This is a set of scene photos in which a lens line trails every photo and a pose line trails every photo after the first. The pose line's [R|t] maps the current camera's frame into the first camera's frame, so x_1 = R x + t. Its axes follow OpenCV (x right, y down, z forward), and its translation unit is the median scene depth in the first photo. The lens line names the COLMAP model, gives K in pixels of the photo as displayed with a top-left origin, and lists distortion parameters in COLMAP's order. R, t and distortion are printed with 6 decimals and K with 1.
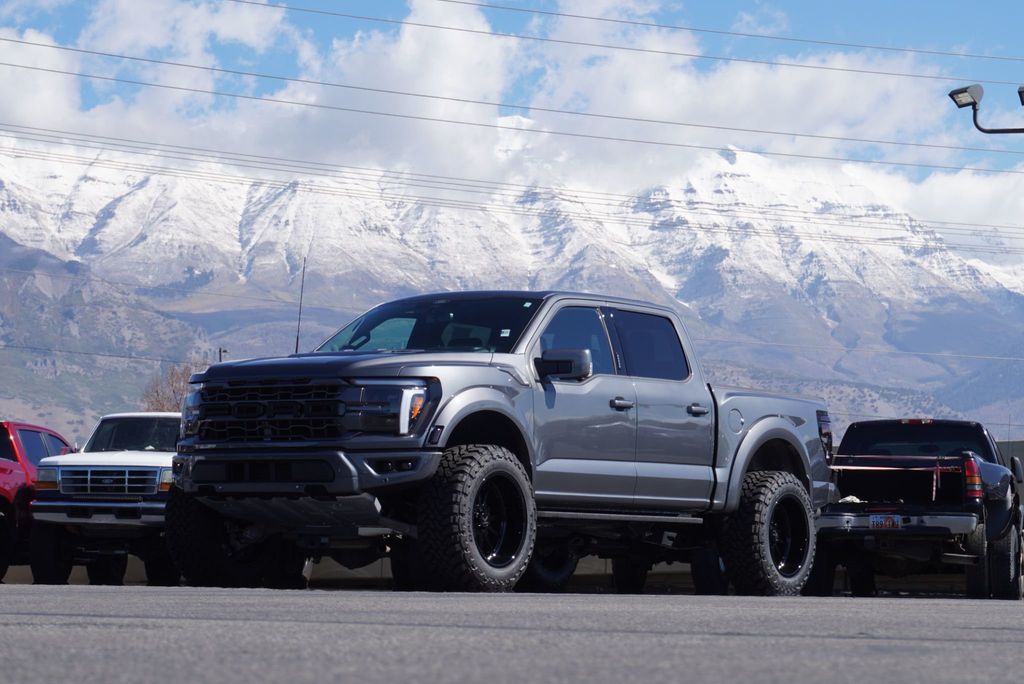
lens RADIAL K [[2700.7, 0, 512.0], [0, 2700.7, 342.0], [0, 0, 1]] dist [0.130244, 0.196372]
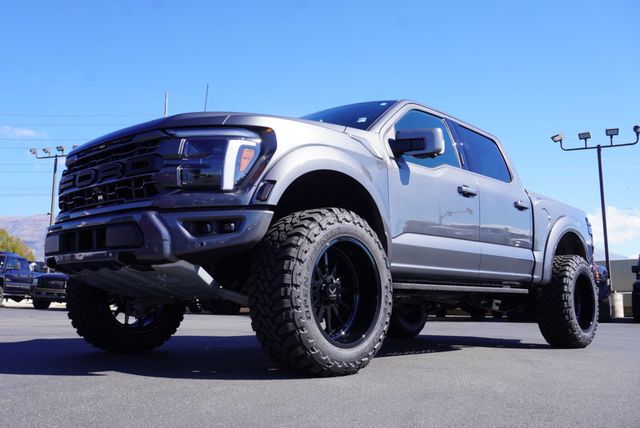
lens RADIAL K [[606.7, 0, 319.7], [0, 606.7, 199.2], [0, 0, 1]] dist [-0.006090, 0.005326]
pose [[0.990583, -0.025041, -0.134607, 0.013580], [0.013620, 0.996279, -0.085109, 0.052287], [0.136237, 0.082474, 0.987237, 0.799862]]
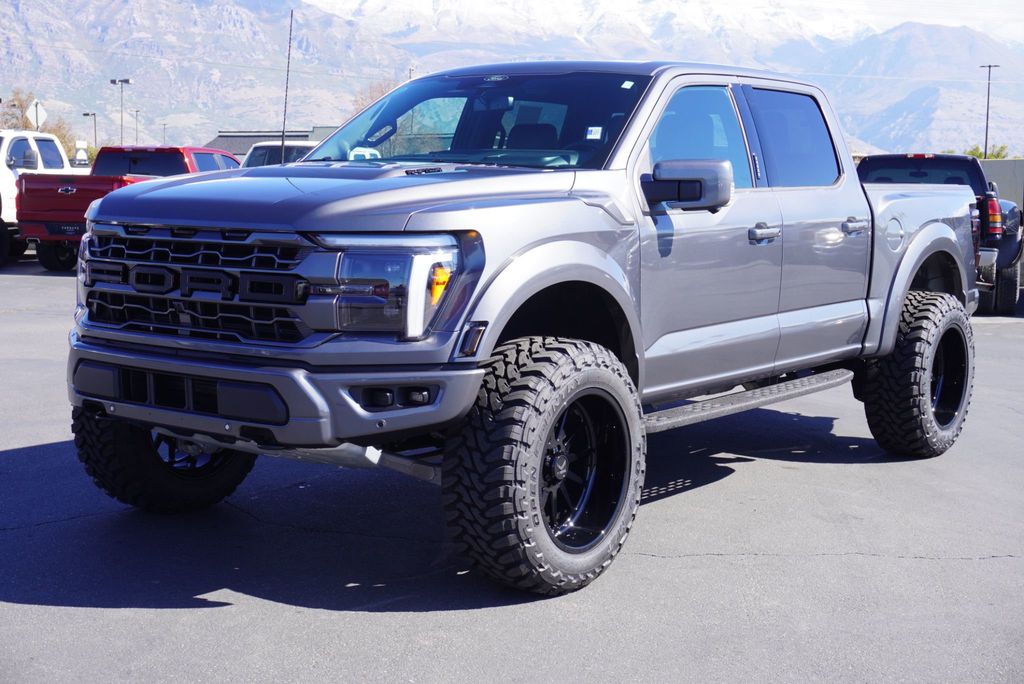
lens RADIAL K [[1463.7, 0, 511.1], [0, 1463.7, 325.2], [0, 0, 1]] dist [0.007146, -0.005338]
pose [[0.999206, 0.006925, -0.039236, -0.008617], [0.000059, 0.984519, 0.175277, -0.020122], [0.039843, -0.175140, 0.983737, 0.693755]]
